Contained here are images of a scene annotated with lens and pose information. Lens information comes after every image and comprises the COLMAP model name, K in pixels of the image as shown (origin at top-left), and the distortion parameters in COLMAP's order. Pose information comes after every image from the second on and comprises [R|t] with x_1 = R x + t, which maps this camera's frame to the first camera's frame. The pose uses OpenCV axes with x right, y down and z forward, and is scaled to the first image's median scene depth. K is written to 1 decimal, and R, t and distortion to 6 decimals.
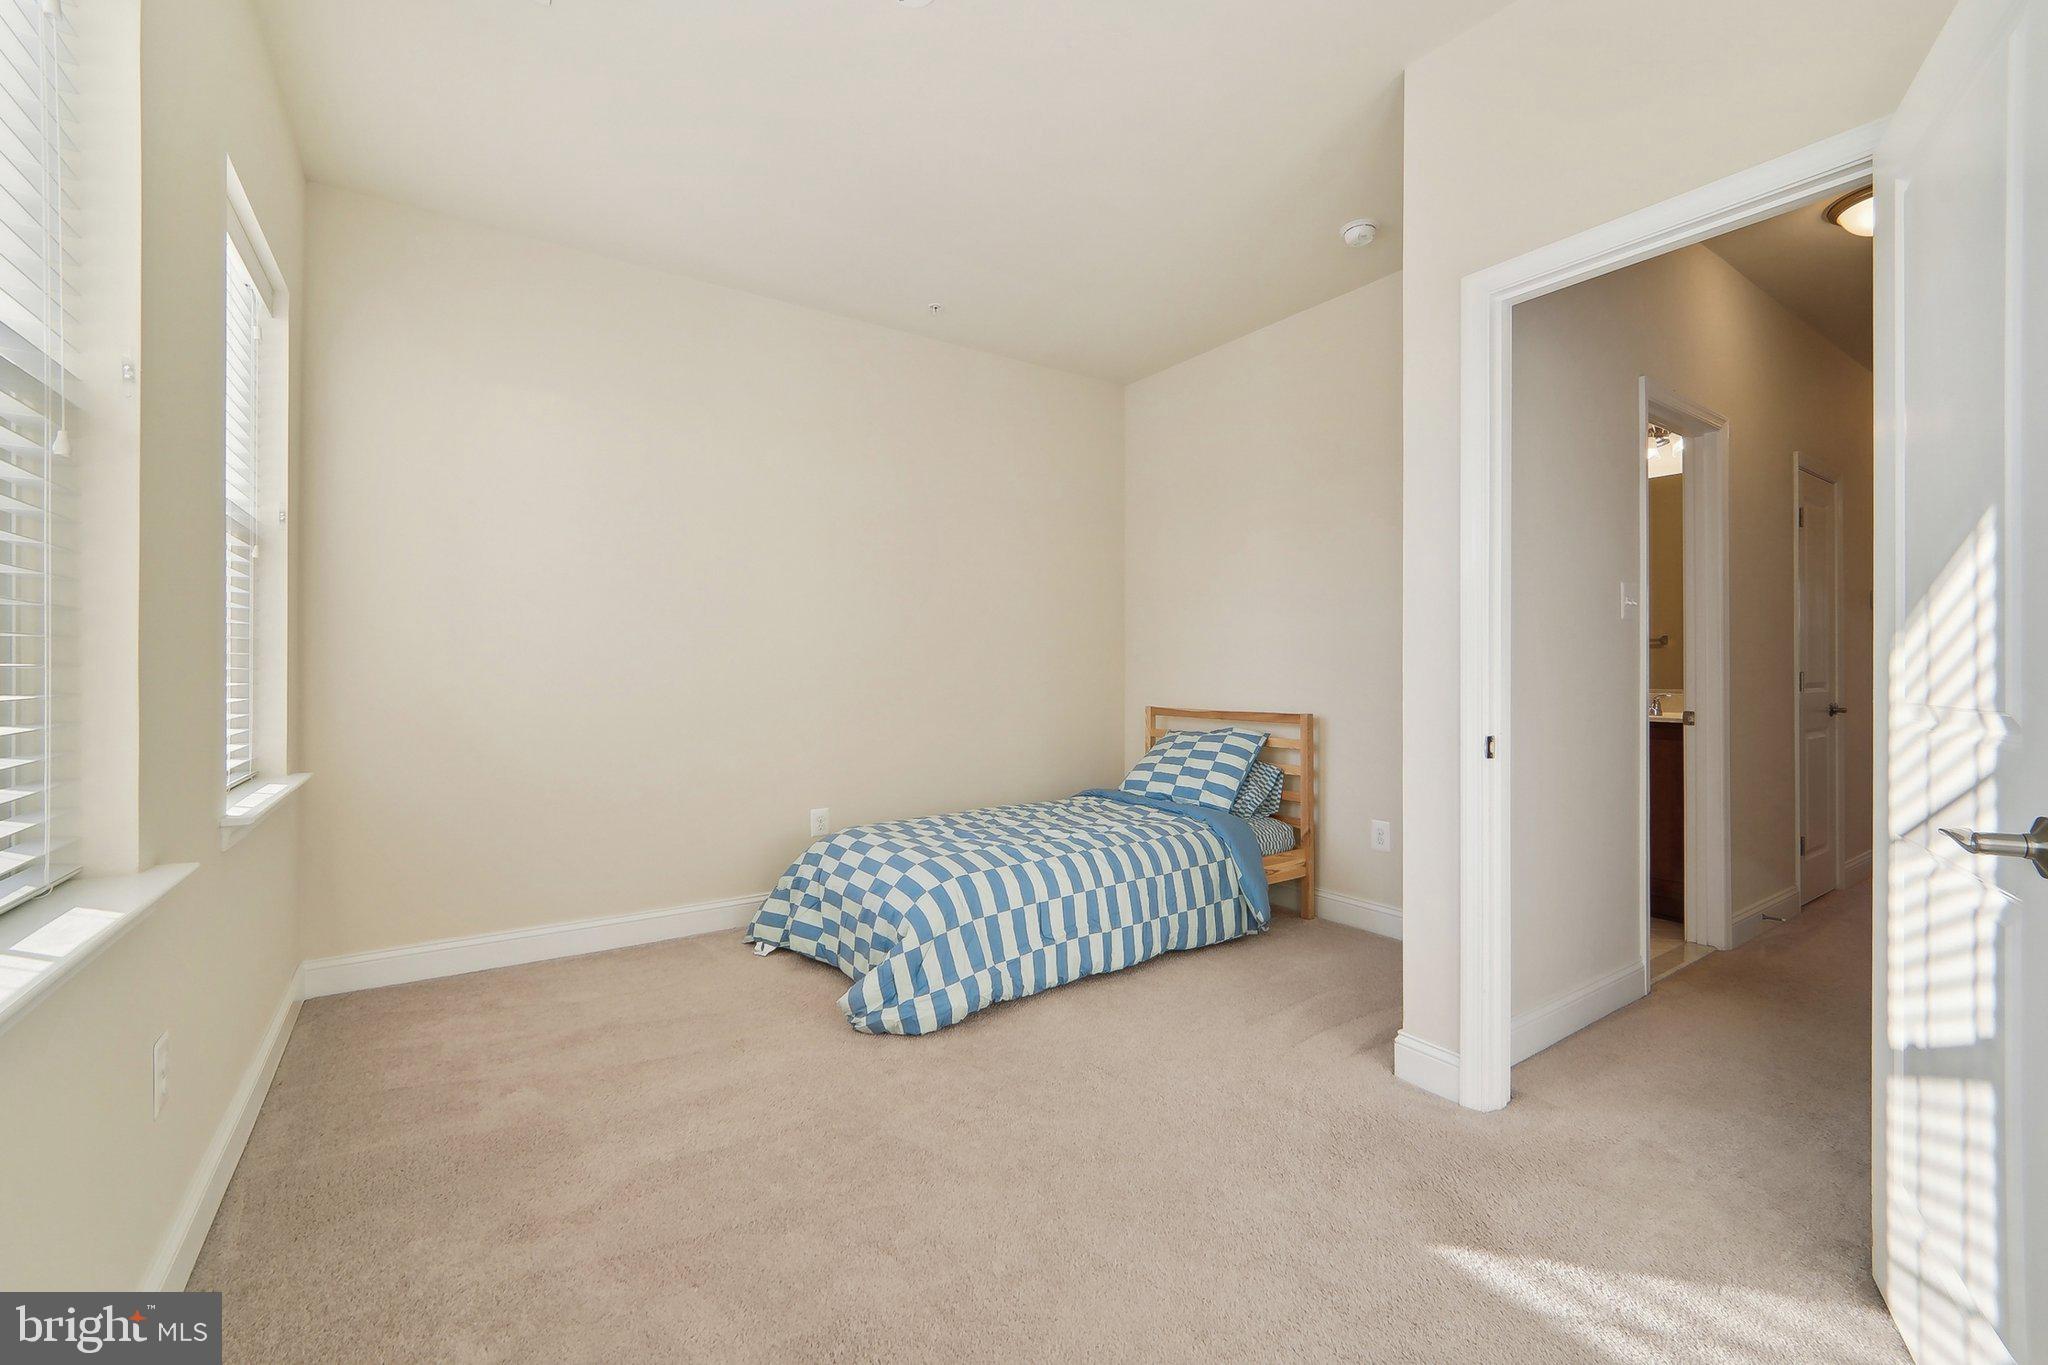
lens RADIAL K [[865.2, 0, 1024.0], [0, 865.2, 671.4], [0, 0, 1]] dist [-0.001749, -0.001424]
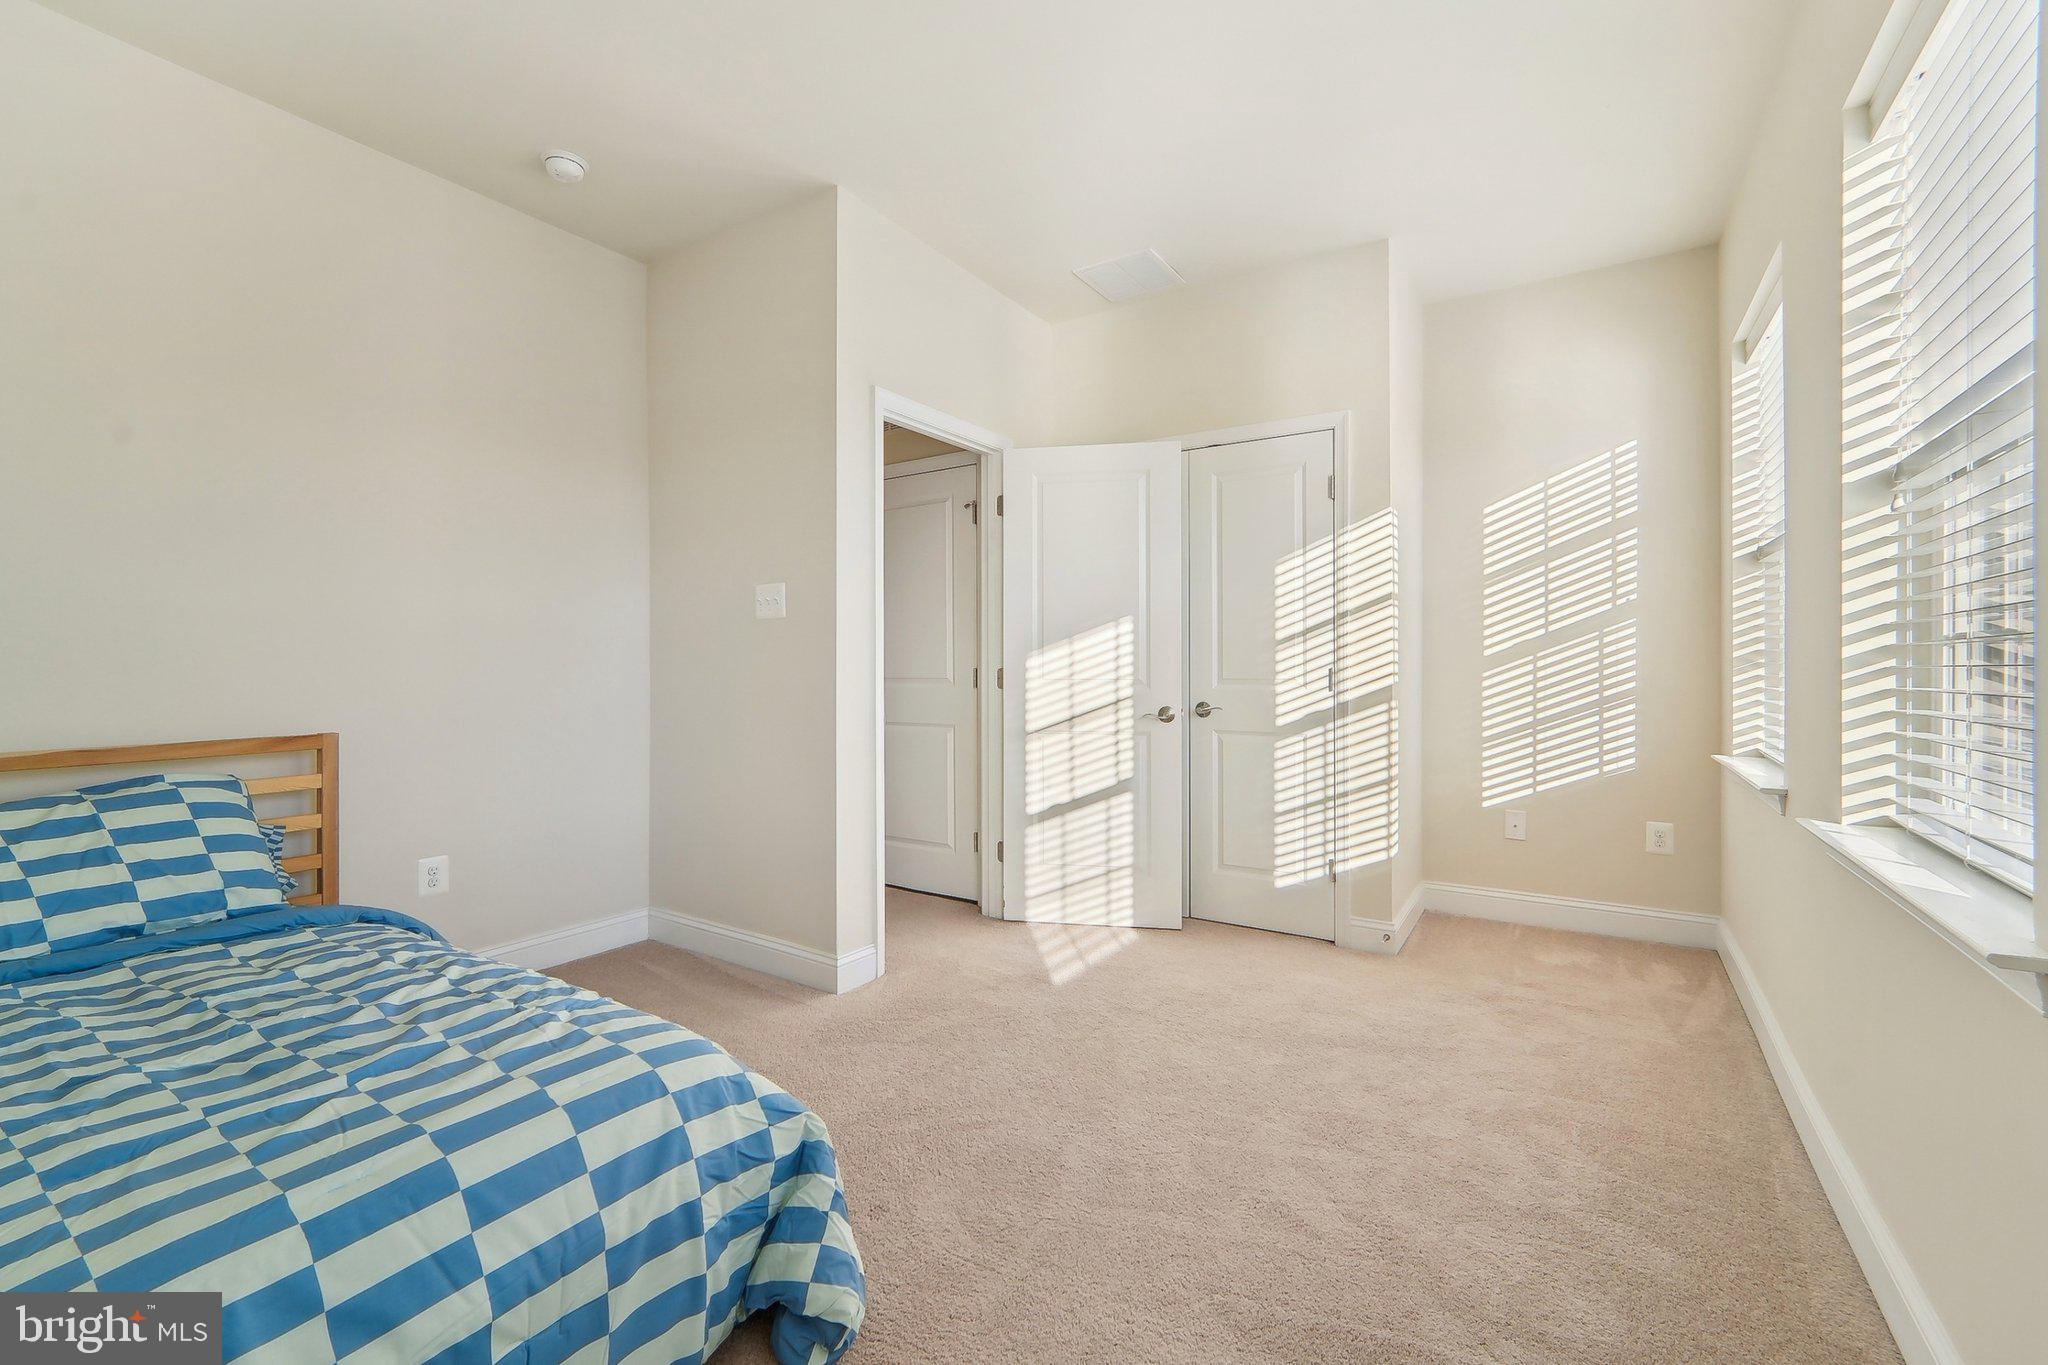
lens RADIAL K [[865.2, 0, 1022.9], [0, 865.2, 674.1], [0, 0, 1]] dist [-0.001749, -0.001424]
pose [[-0.400827, -0.011027, 0.916087, -0.528367], [0.001820, 0.999916, 0.012832, -0.004464], [-0.916152, 0.006811, -0.400774, 0.817591]]
